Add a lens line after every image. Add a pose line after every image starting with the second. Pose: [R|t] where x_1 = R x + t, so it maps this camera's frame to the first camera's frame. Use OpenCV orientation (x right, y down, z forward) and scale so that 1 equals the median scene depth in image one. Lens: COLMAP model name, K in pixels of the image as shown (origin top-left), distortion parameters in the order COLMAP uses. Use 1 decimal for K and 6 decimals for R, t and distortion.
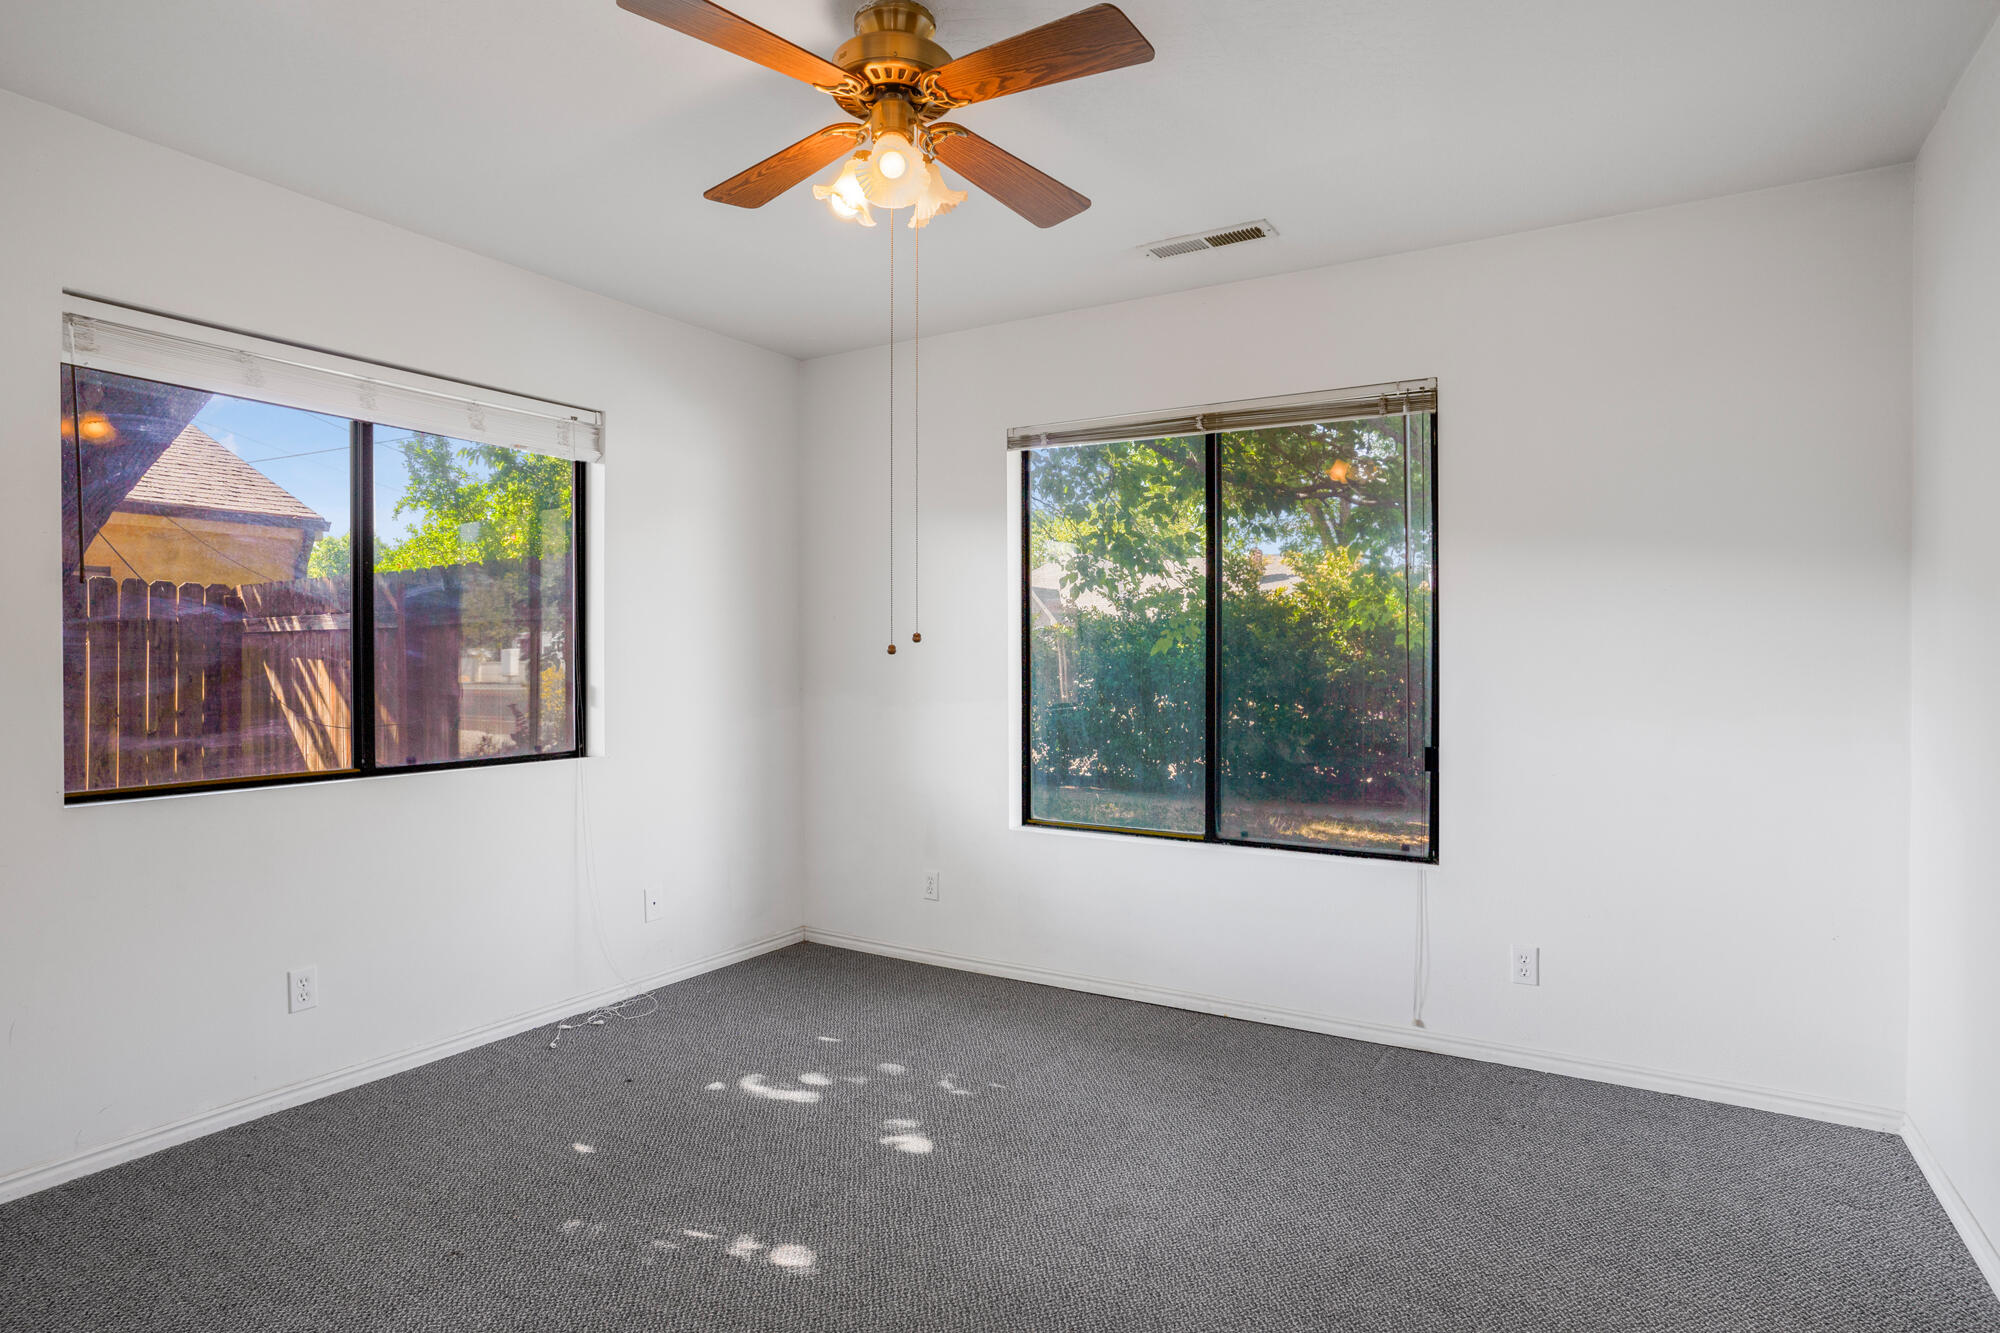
lens RADIAL K [[1038.7, 0, 997.2], [0, 1038.7, 666.6], [0, 0, 1]] dist [-0.000841, 0.000584]
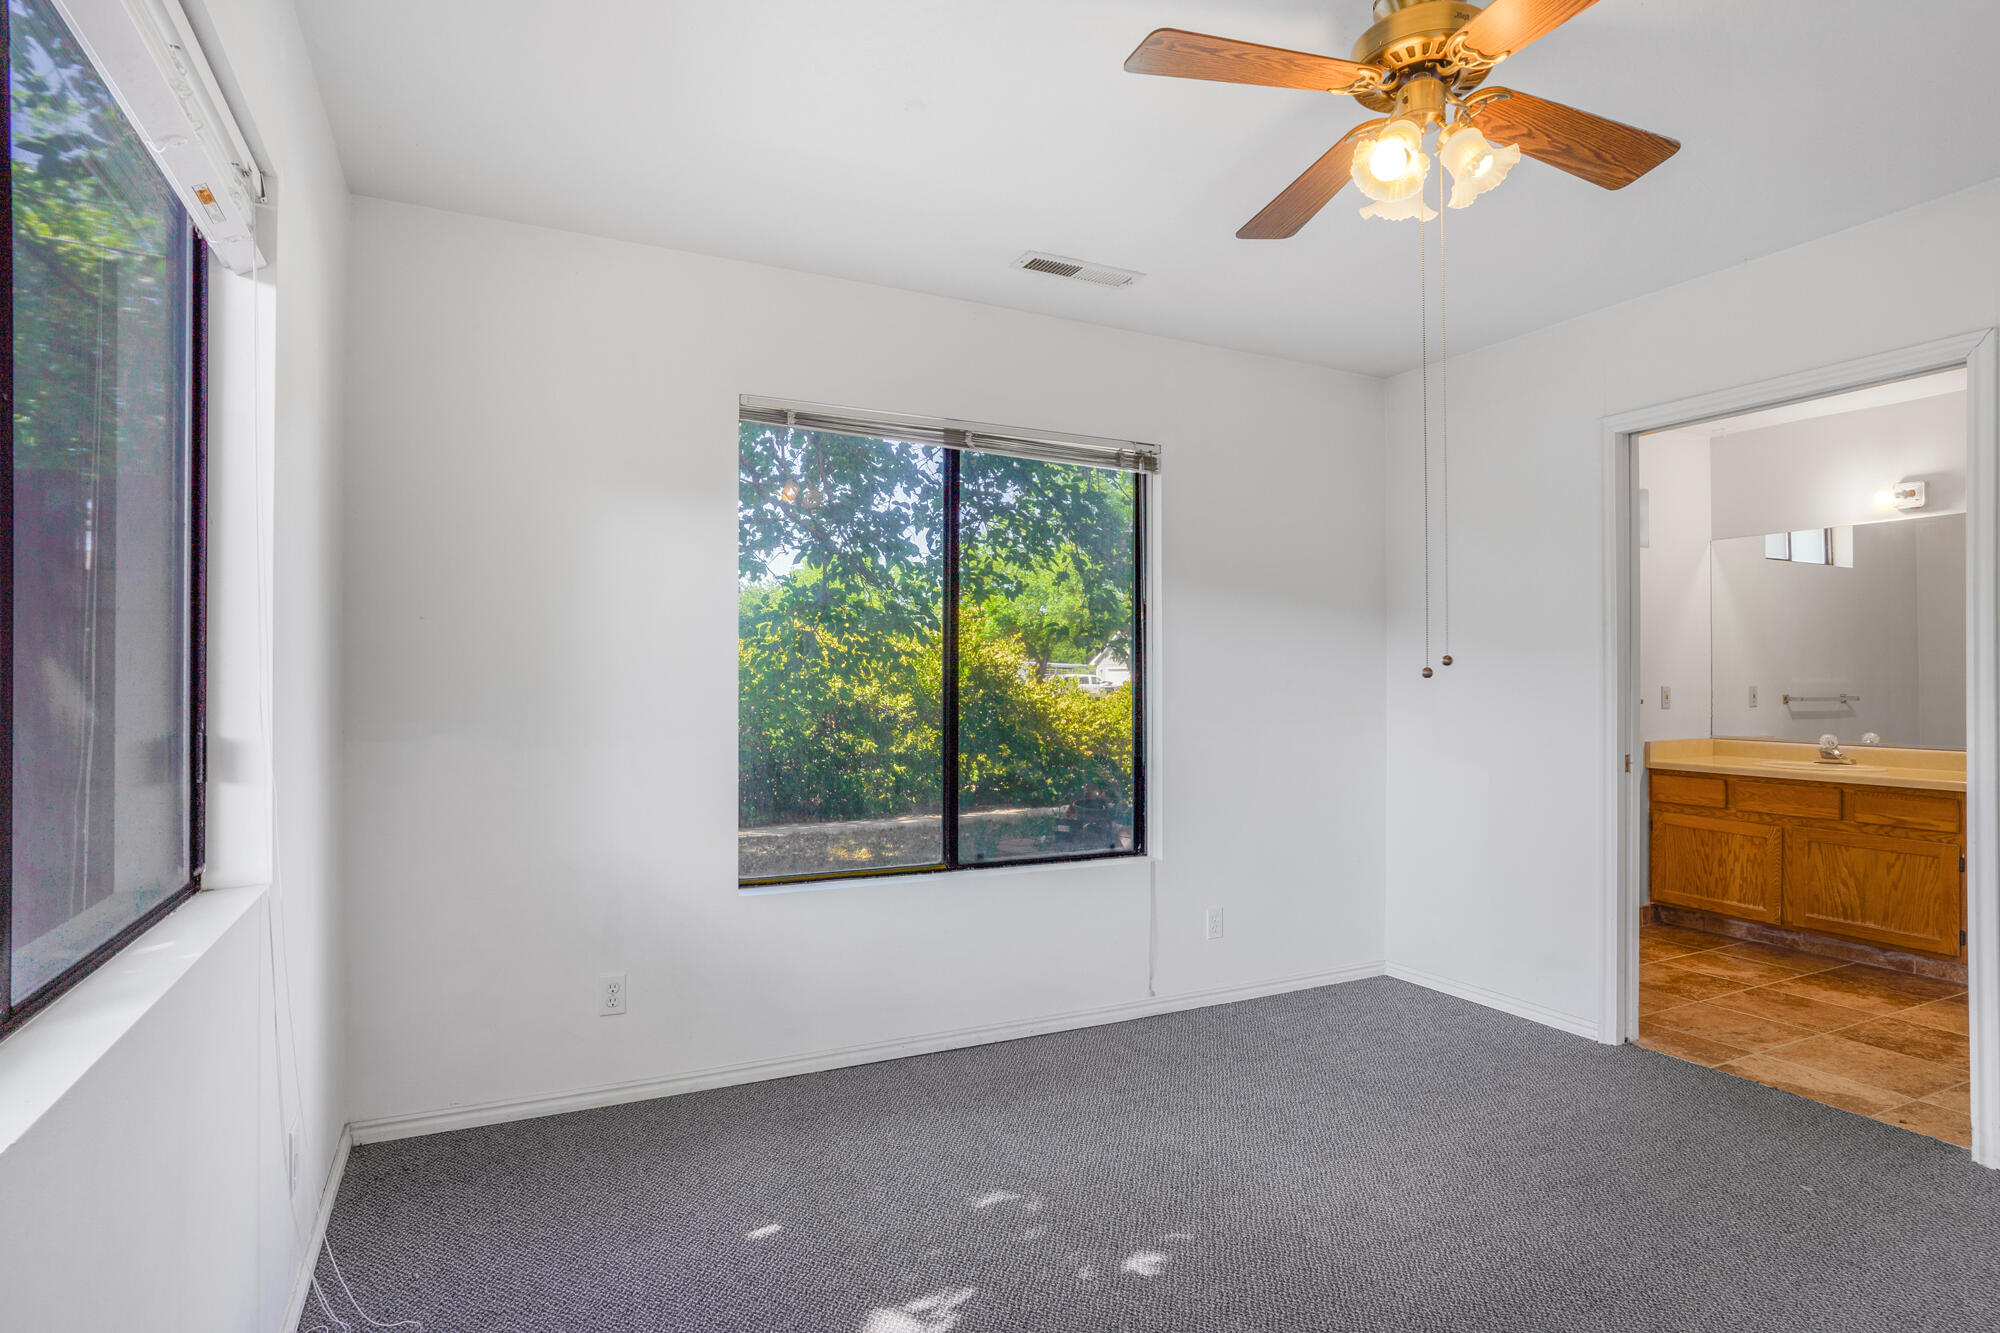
lens RADIAL K [[1038.7, 0, 997.7], [0, 1038.7, 667.8], [0, 0, 1]] dist [-0.000841, 0.000584]
pose [[0.547594, 0.013231, 0.836640, -0.616005], [0.000563, 0.999869, -0.016180, -0.003267], [-0.836744, 0.009331, 0.547515, 0.457812]]
